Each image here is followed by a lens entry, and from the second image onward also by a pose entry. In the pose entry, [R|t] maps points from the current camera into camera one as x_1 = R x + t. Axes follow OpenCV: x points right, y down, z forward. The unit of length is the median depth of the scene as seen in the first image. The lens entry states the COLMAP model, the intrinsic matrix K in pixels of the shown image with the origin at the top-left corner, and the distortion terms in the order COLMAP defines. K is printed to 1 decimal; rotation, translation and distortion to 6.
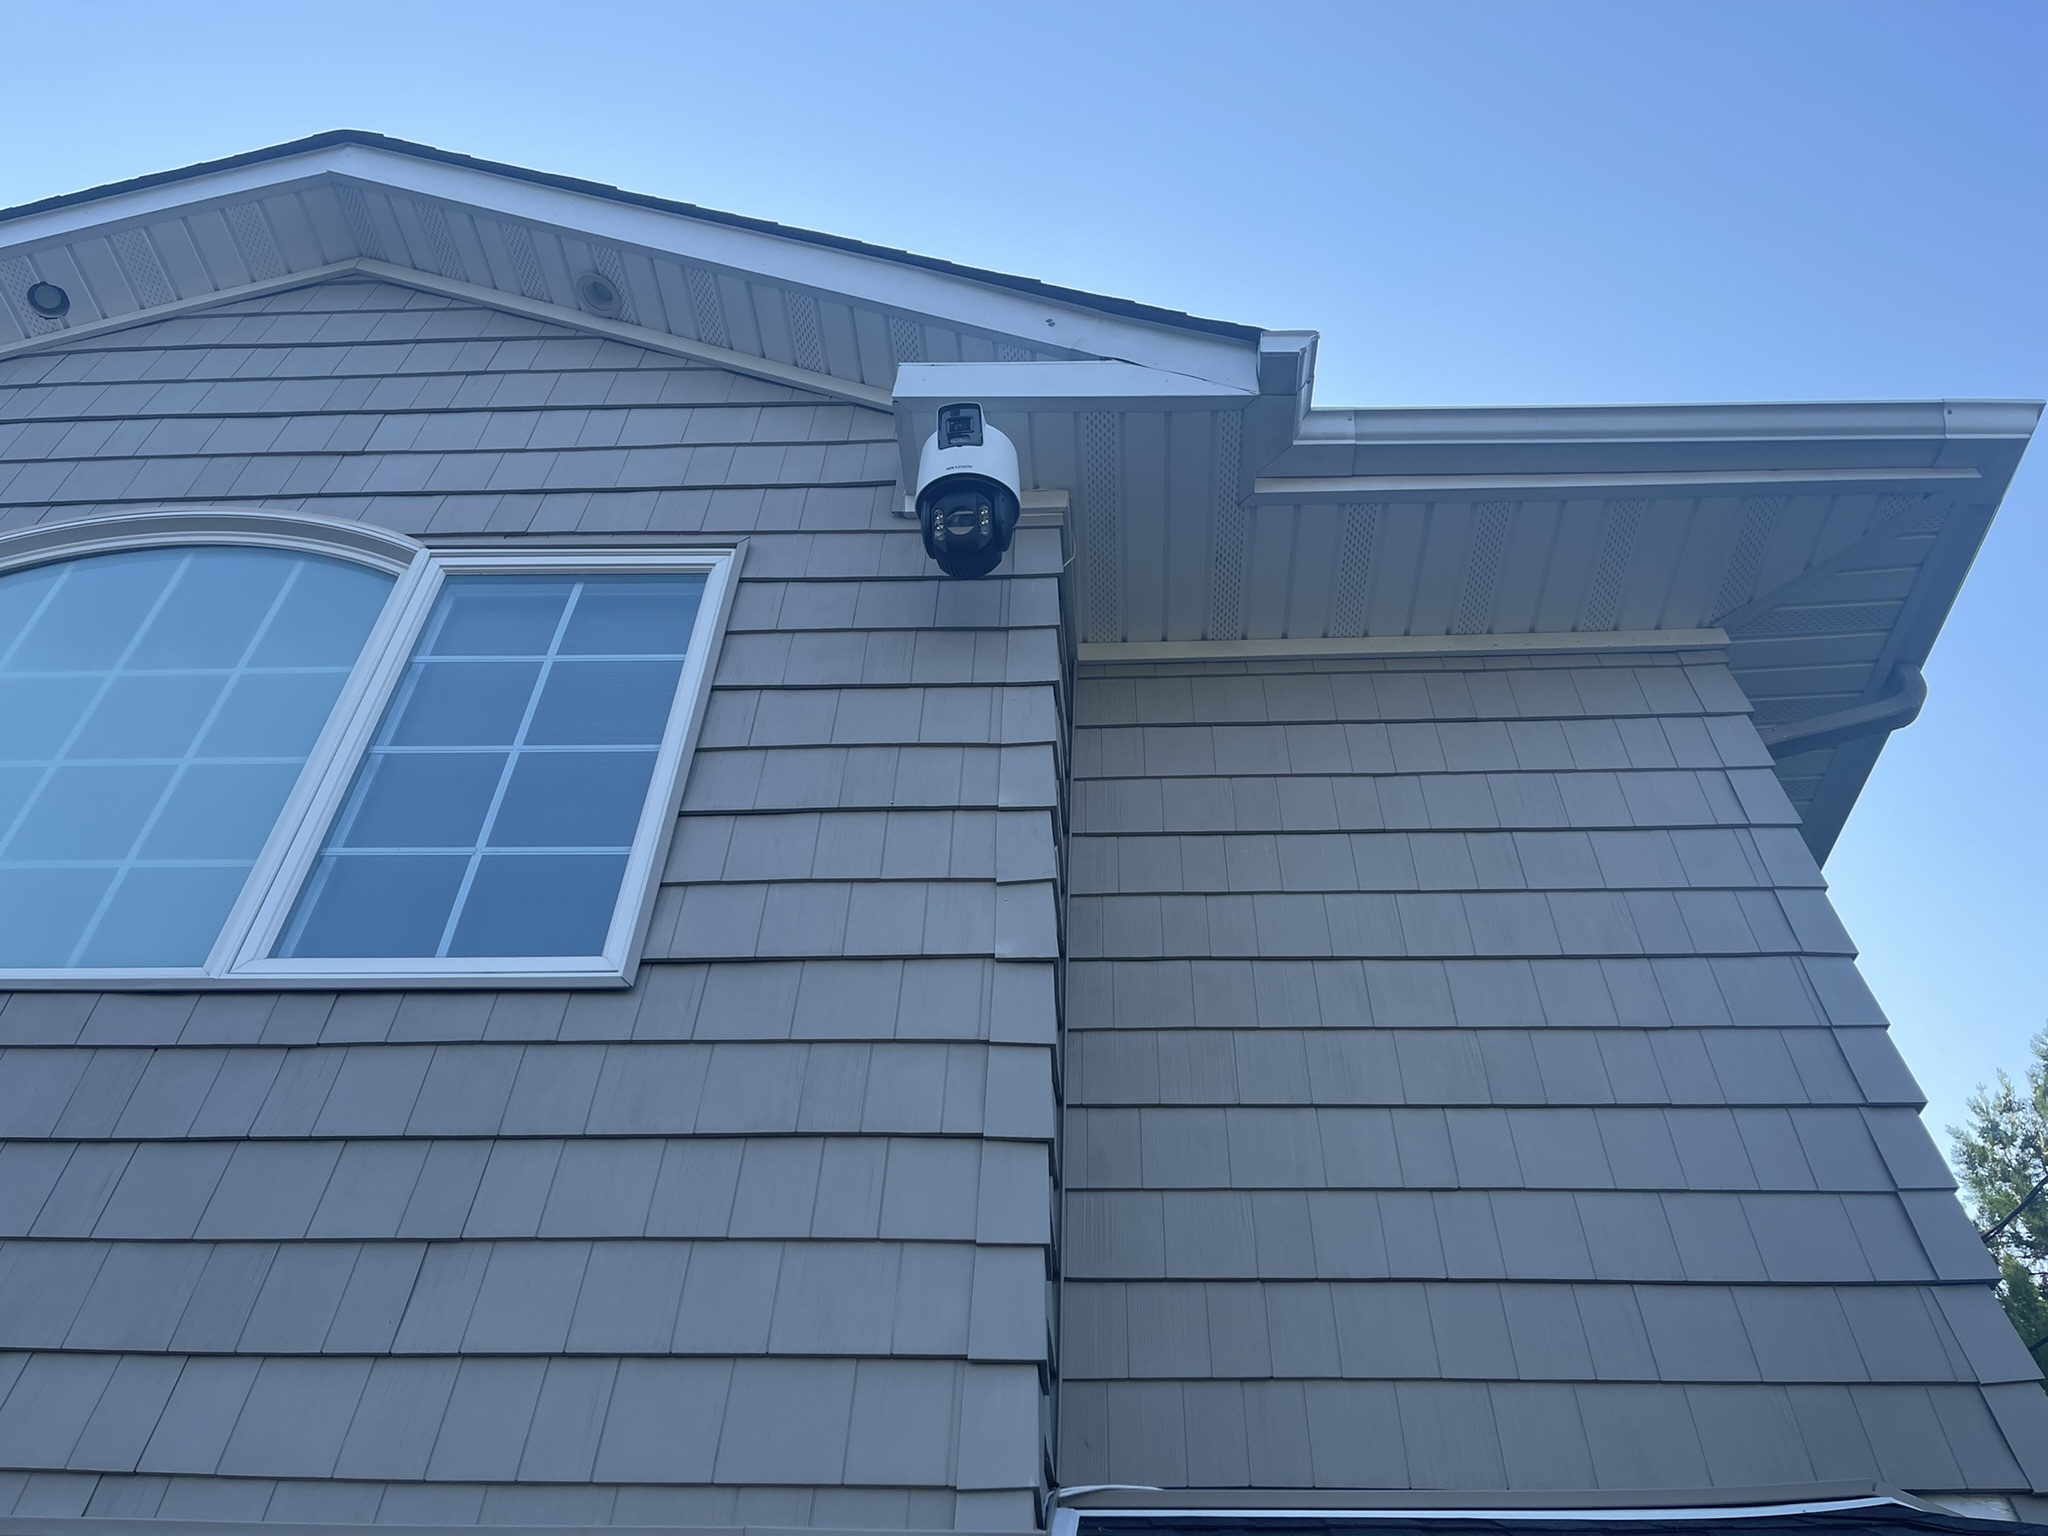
lens RADIAL K [[1554.6, 0, 1024.0], [0, 1554.6, 768.0], [0, 0, 1]] dist [0.022800, -0.002902]
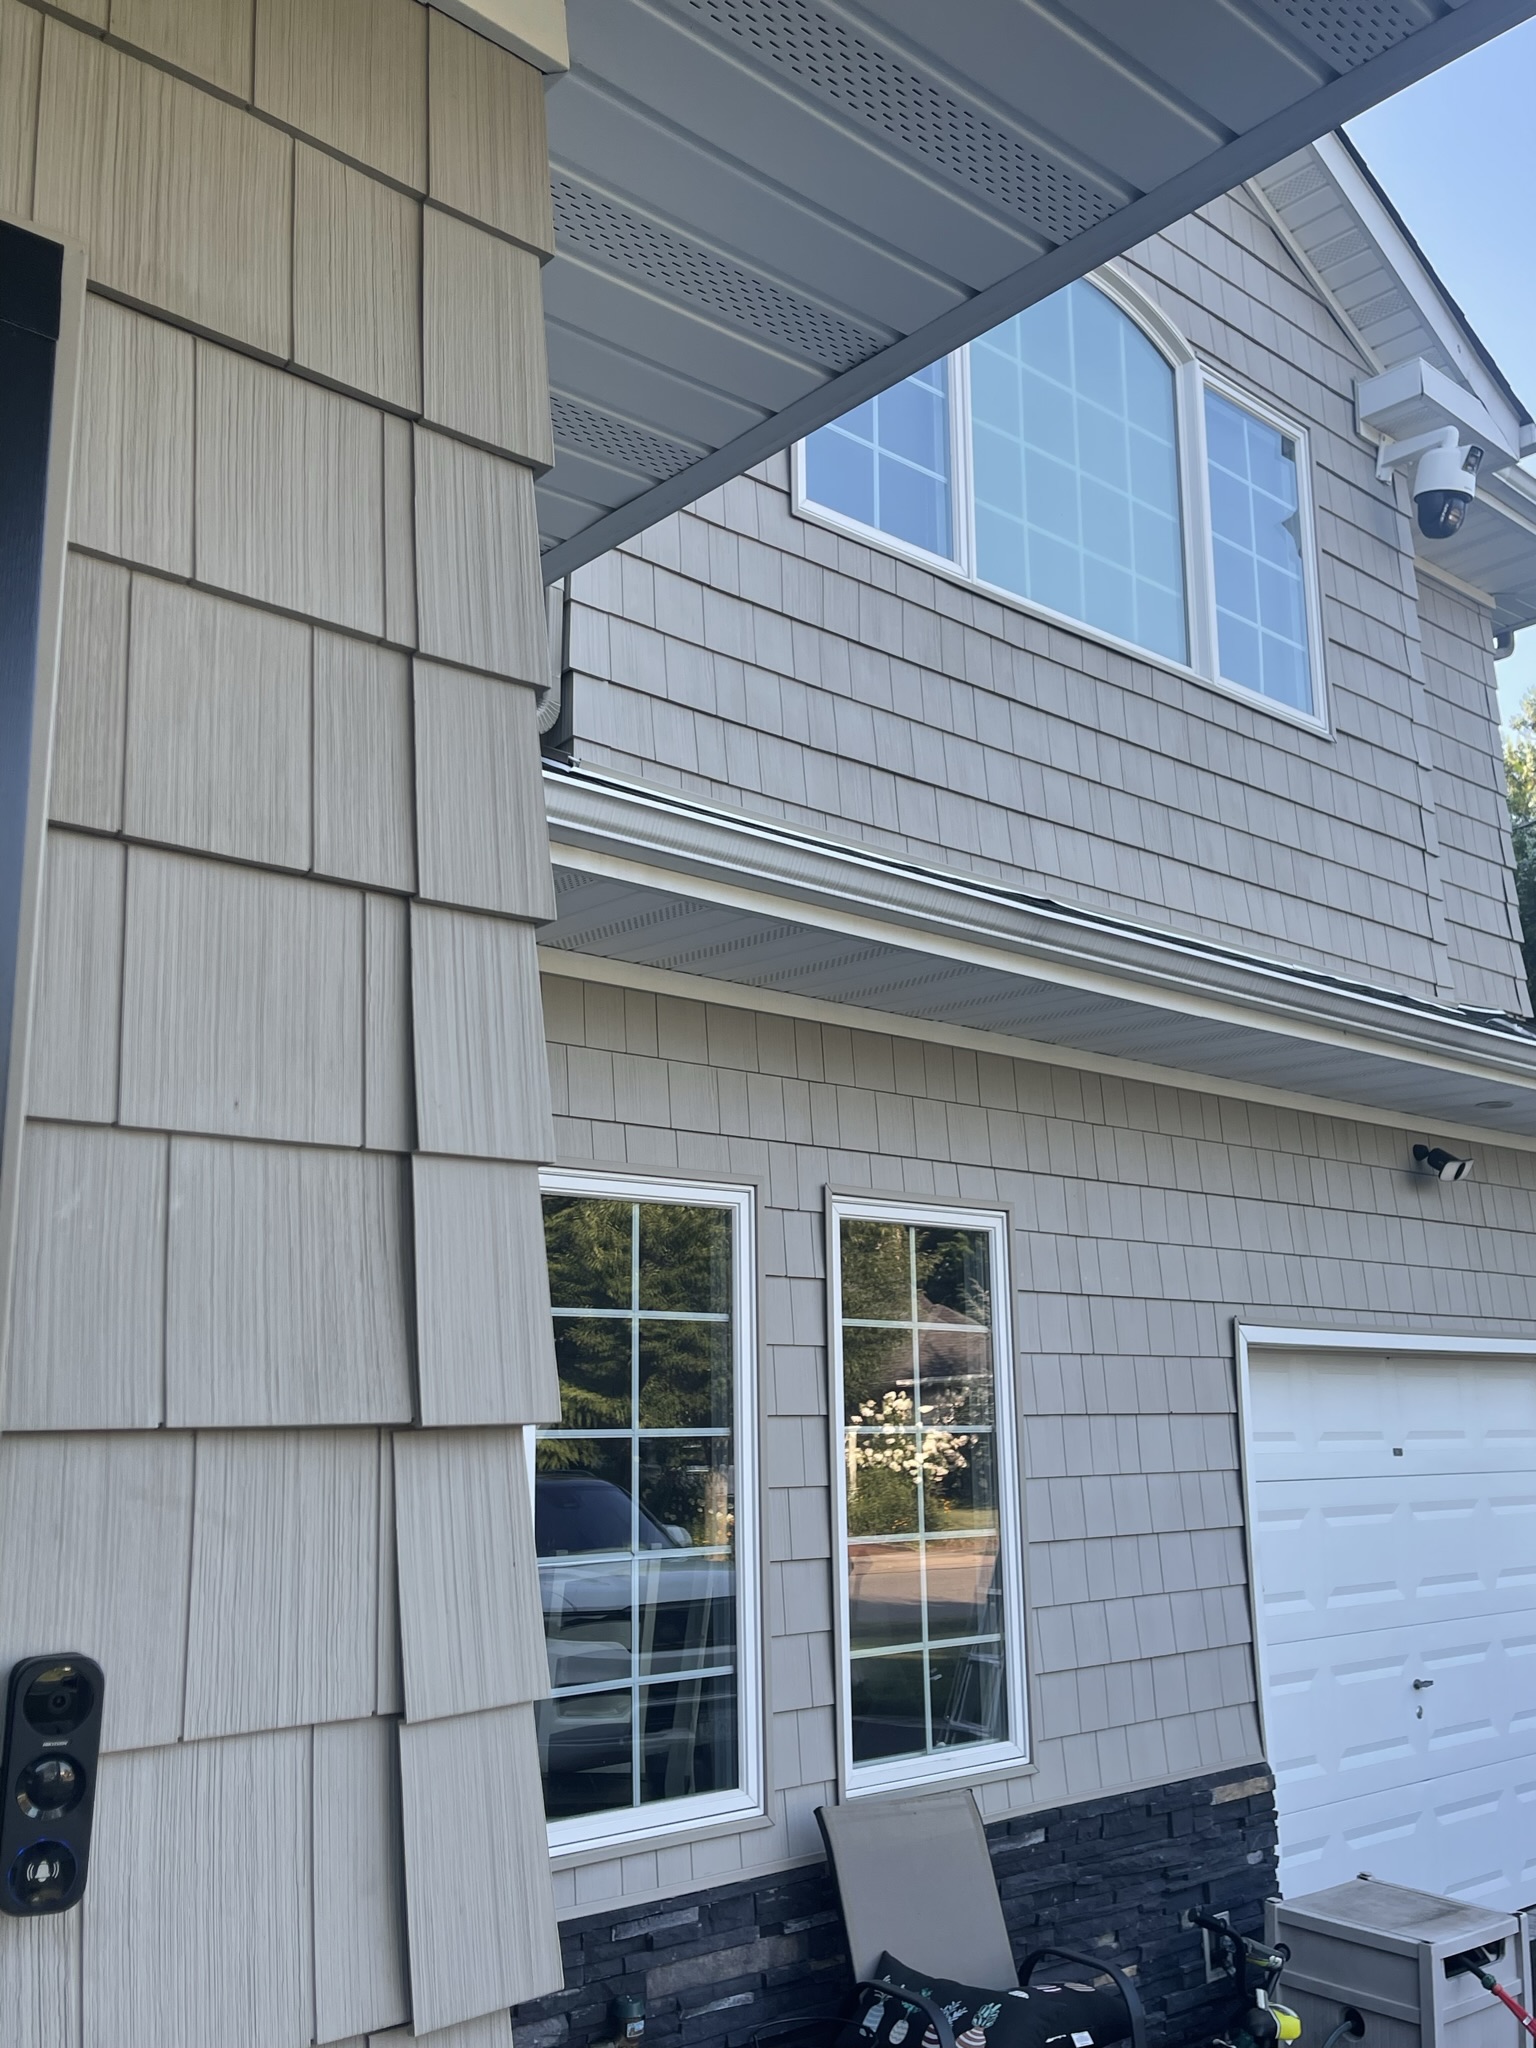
lens RADIAL K [[1870.4, 0, 768.0], [0, 1870.4, 1024.0], [0, 0, 1]] dist [0.030480, -0.014020]
pose [[0.709408, 0.110900, 0.696018, -1.923979], [-0.473405, 0.806582, 0.353996, -0.068303], [-0.522138, -0.580626, 0.624696, -0.319132]]
